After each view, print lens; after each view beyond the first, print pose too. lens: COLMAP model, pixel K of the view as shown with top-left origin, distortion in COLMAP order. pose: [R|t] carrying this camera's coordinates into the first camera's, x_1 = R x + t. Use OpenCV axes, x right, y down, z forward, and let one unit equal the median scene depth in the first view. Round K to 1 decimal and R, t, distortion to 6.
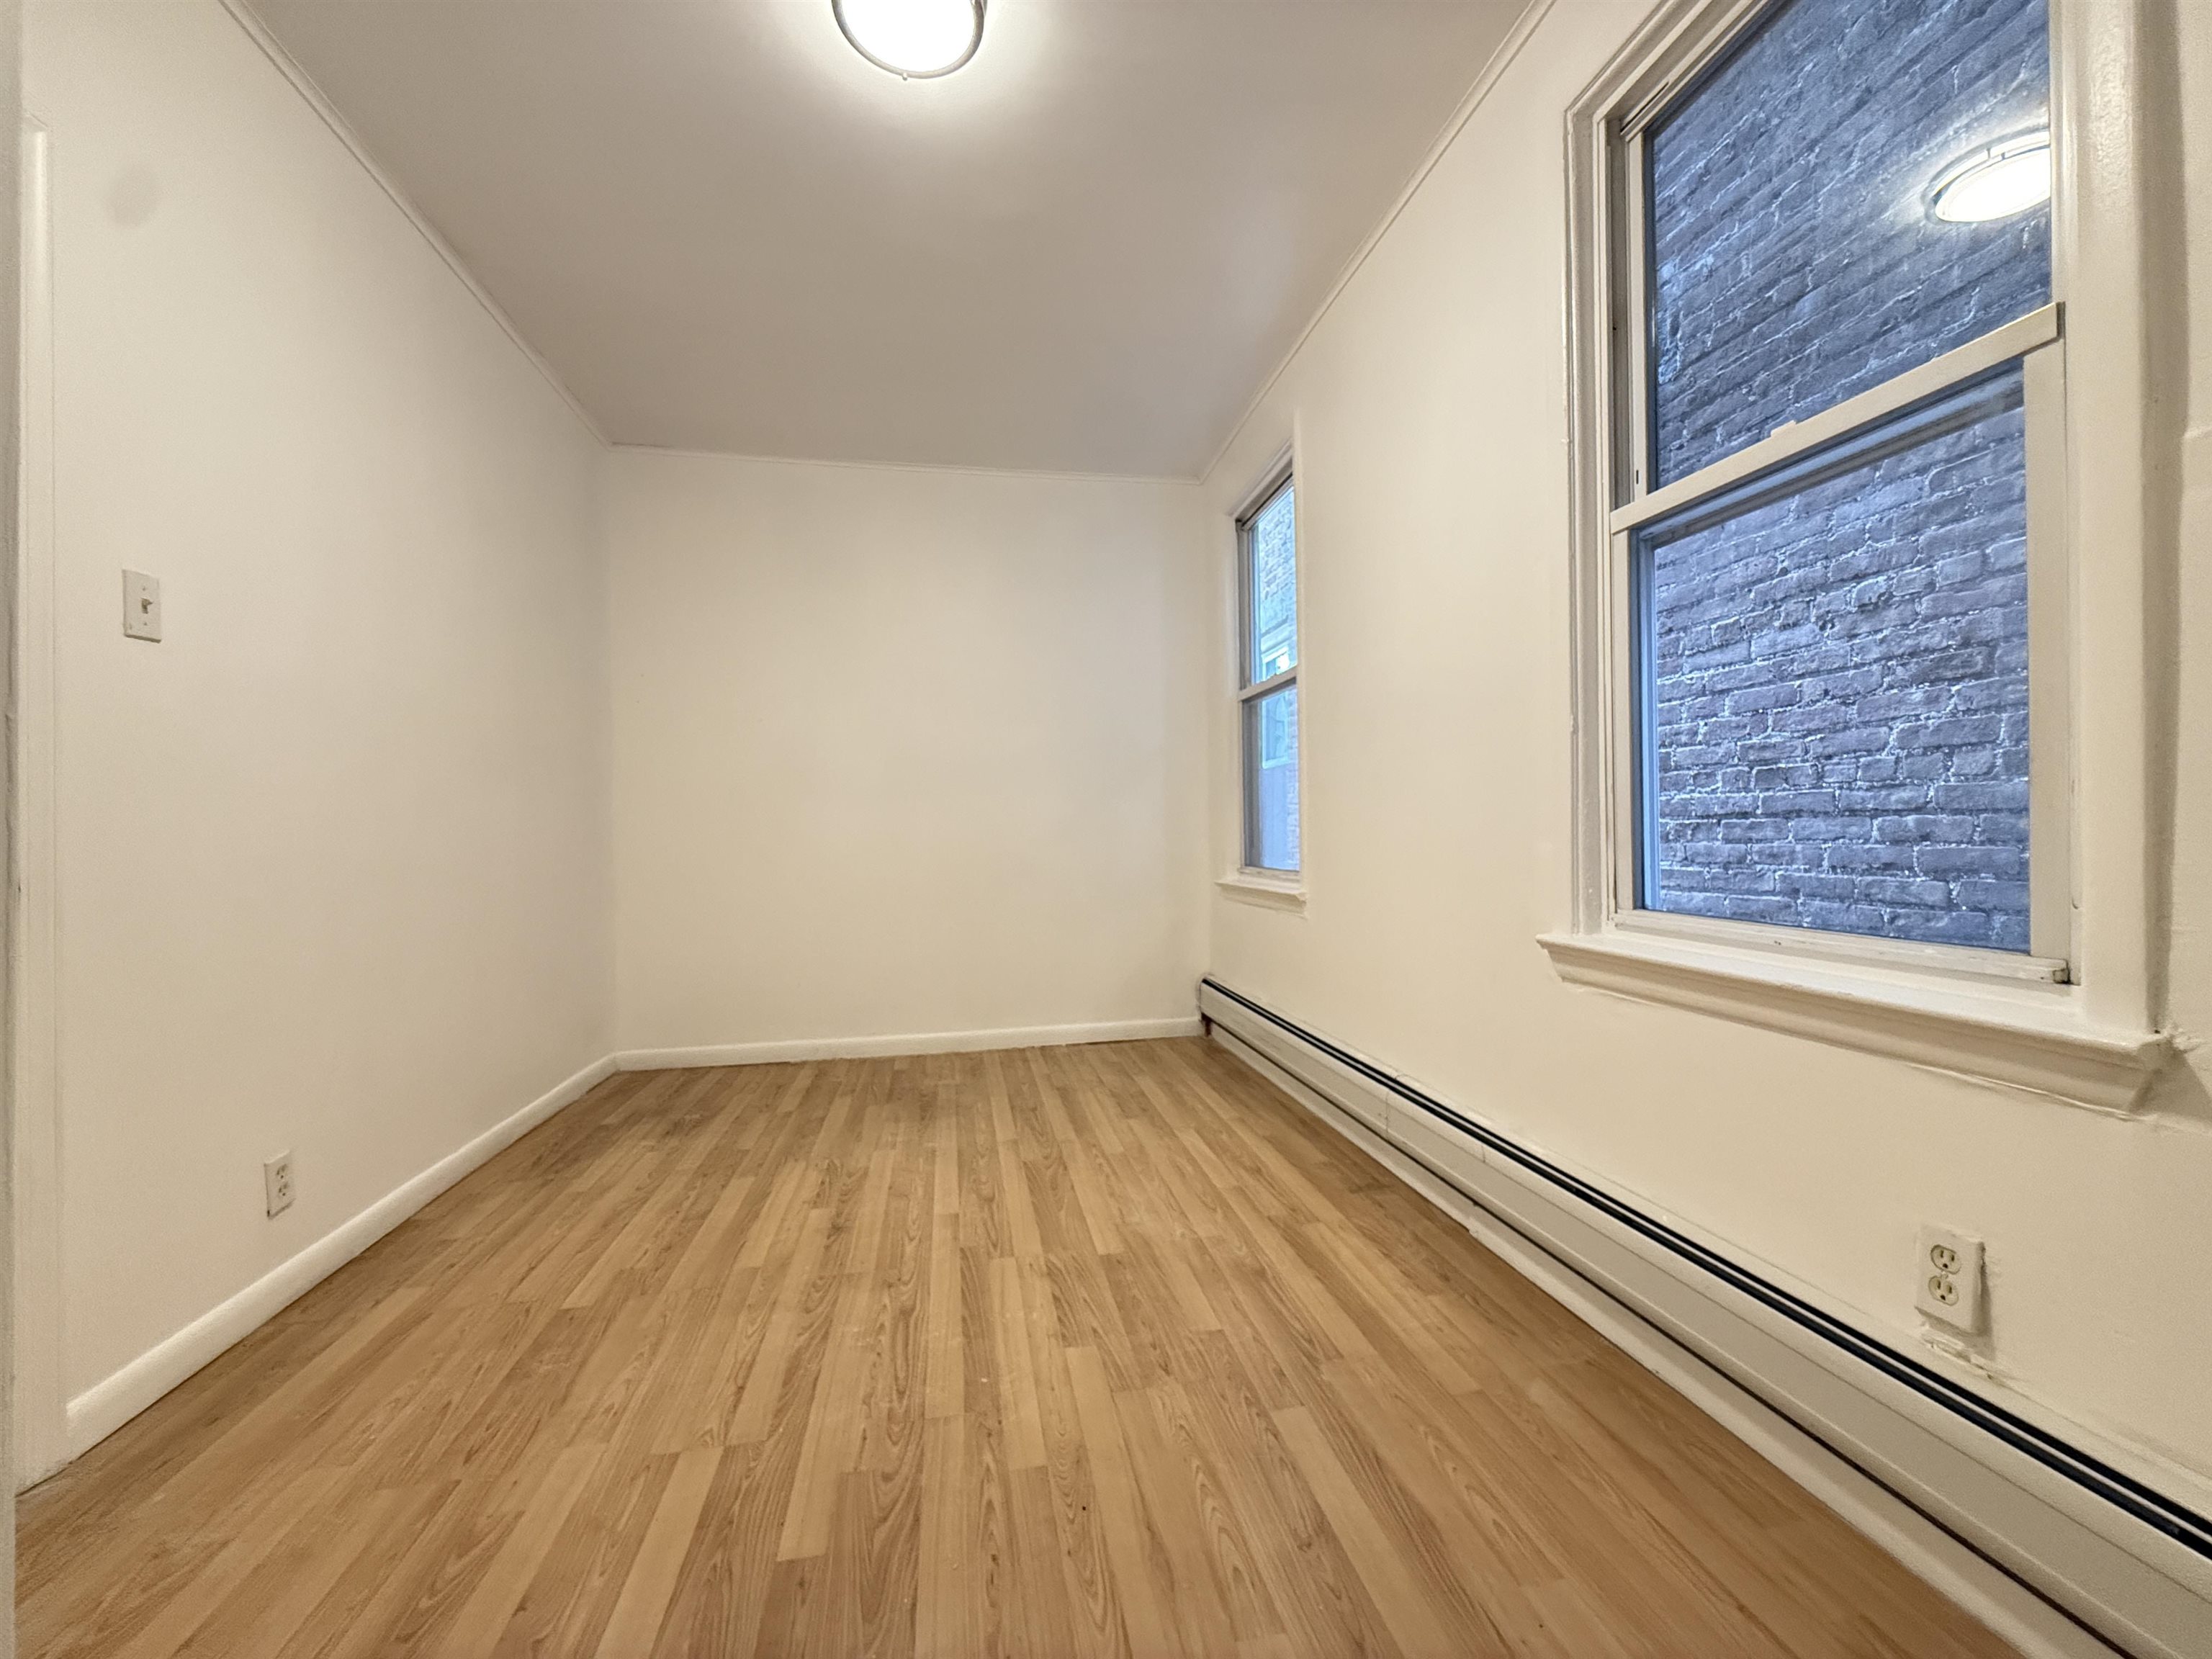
lens RADIAL K [[886.9, 0, 1106.0], [0, 886.9, 829.5], [0, 0, 1]] dist [-0.001591, -0.000366]
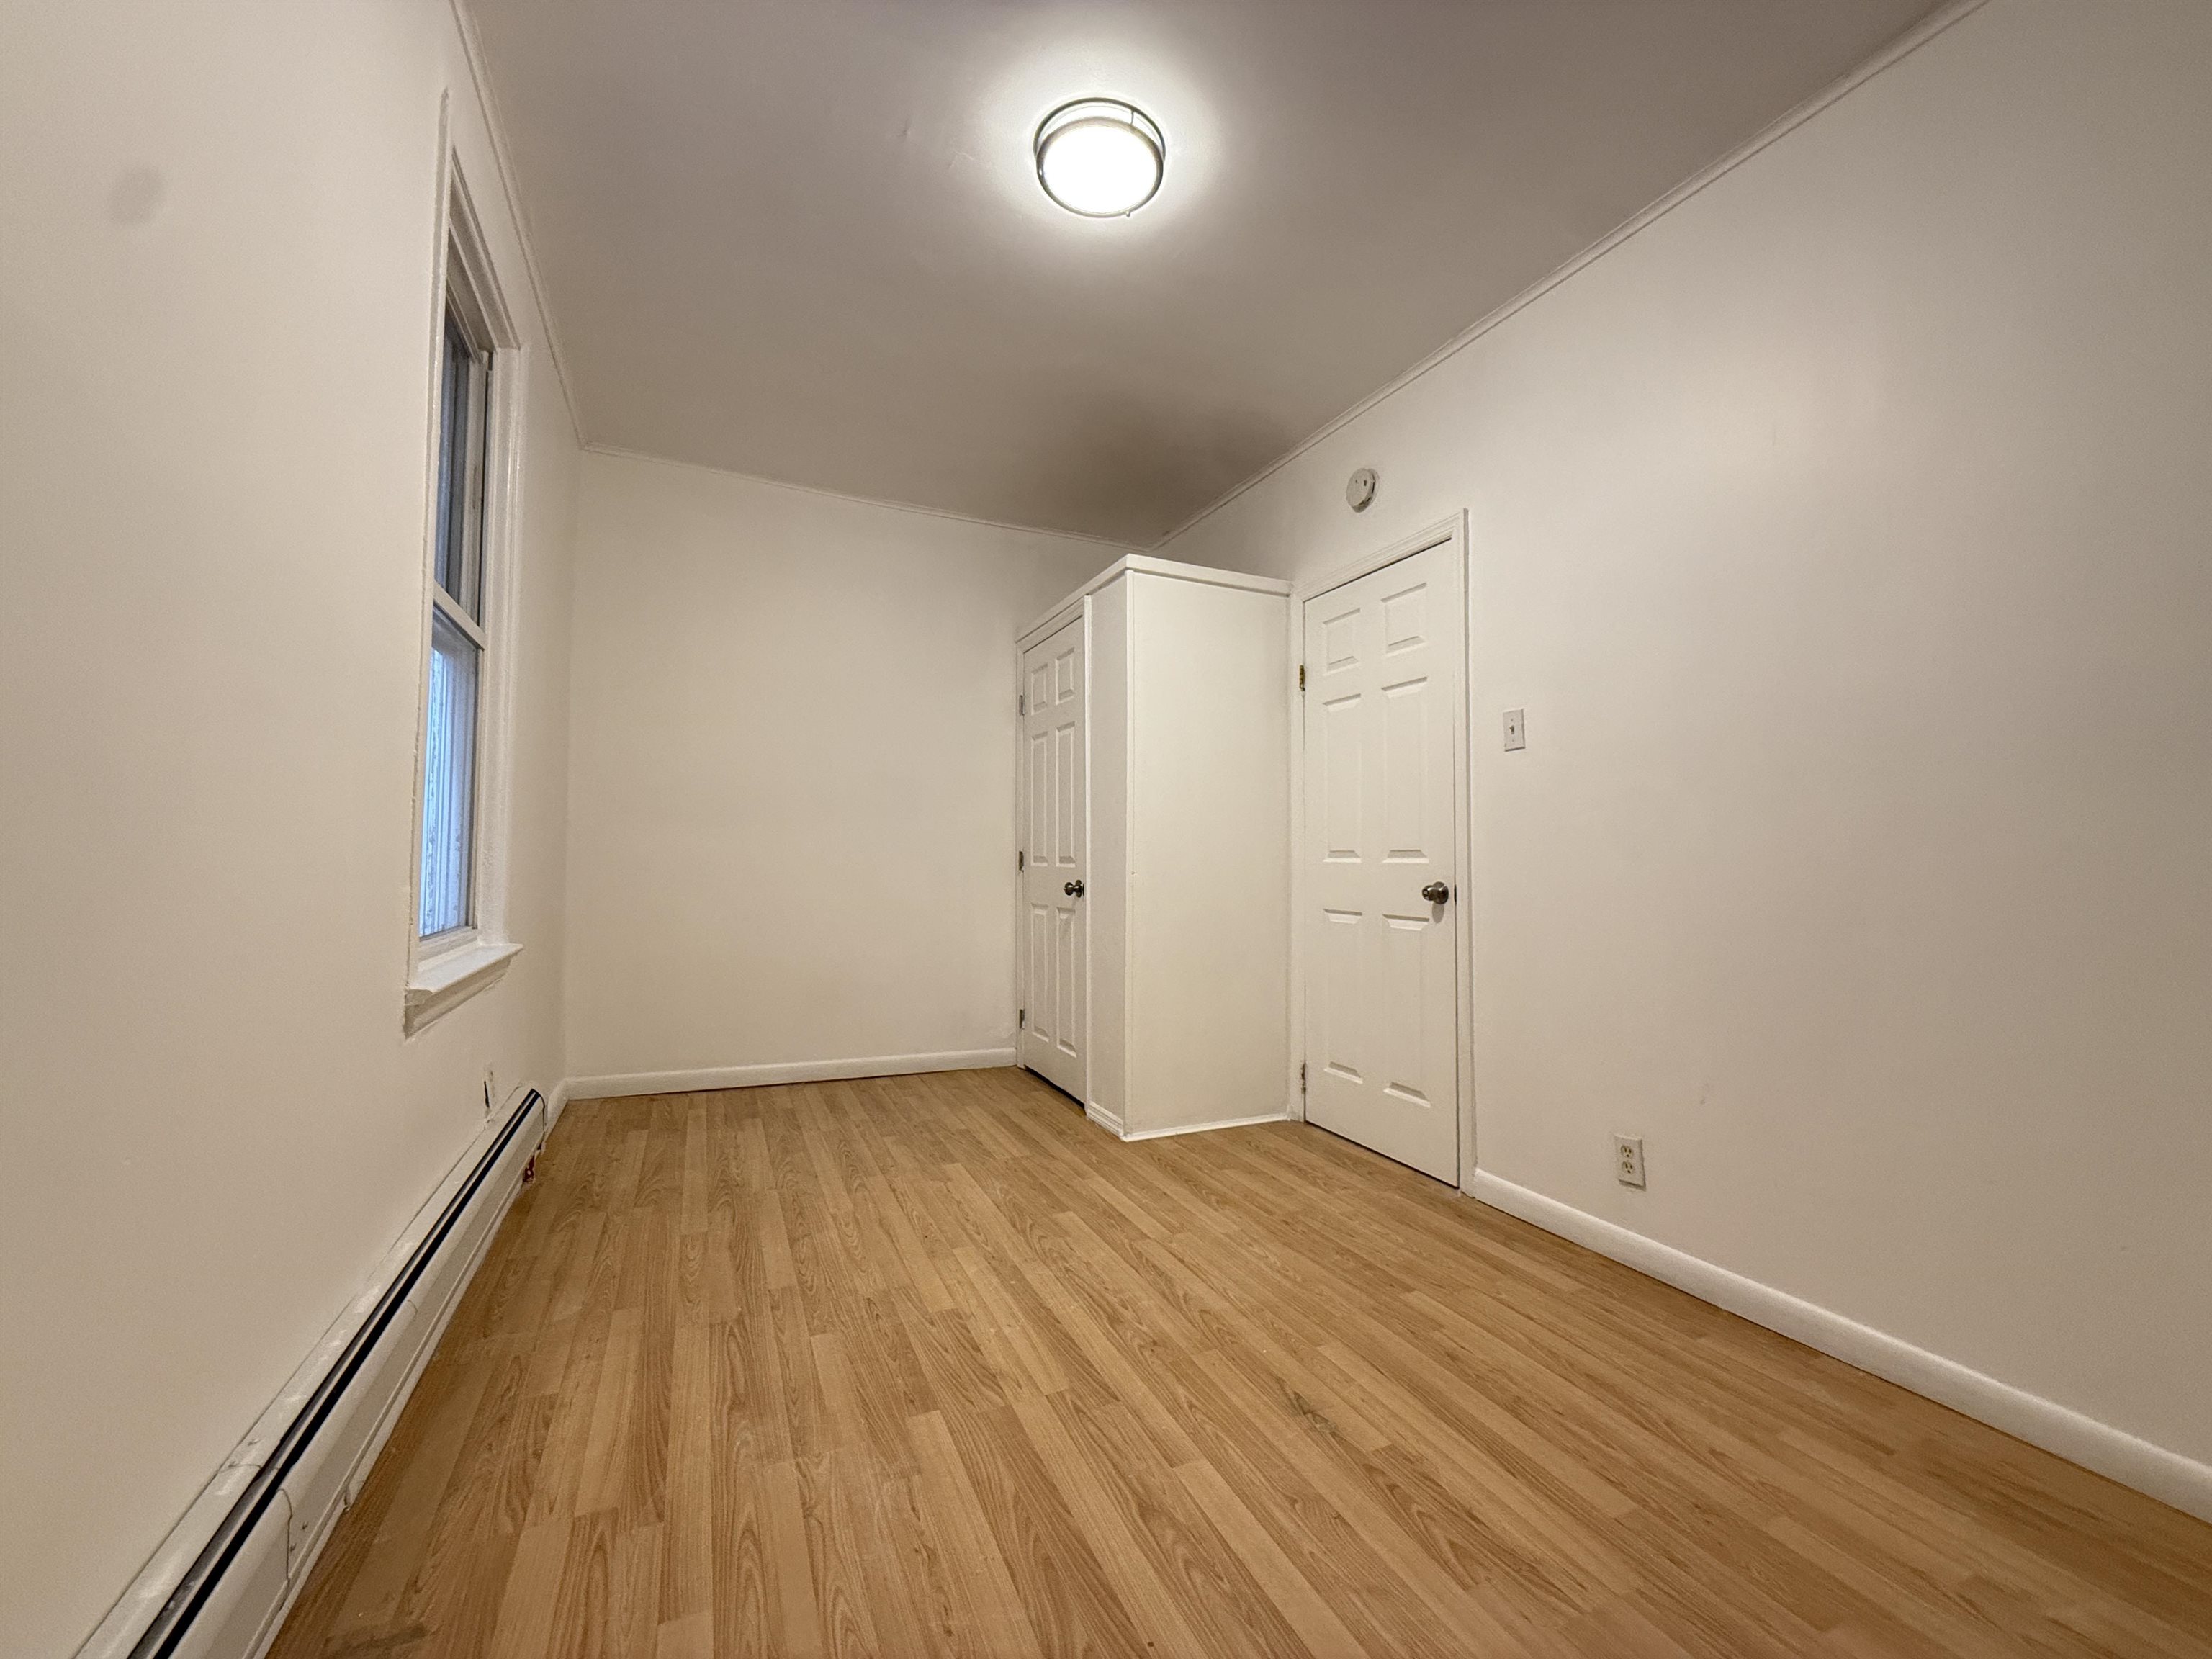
lens RADIAL K [[886.9, 0, 1106.0], [0, 886.9, 829.5], [0, 0, 1]] dist [-0.001591, -0.000366]
pose [[-0.968470, -0.006699, -0.249041, 0.050683], [0.000884, 0.999540, -0.030323, -0.012044], [0.249129, -0.029587, -0.968018, 1.930164]]
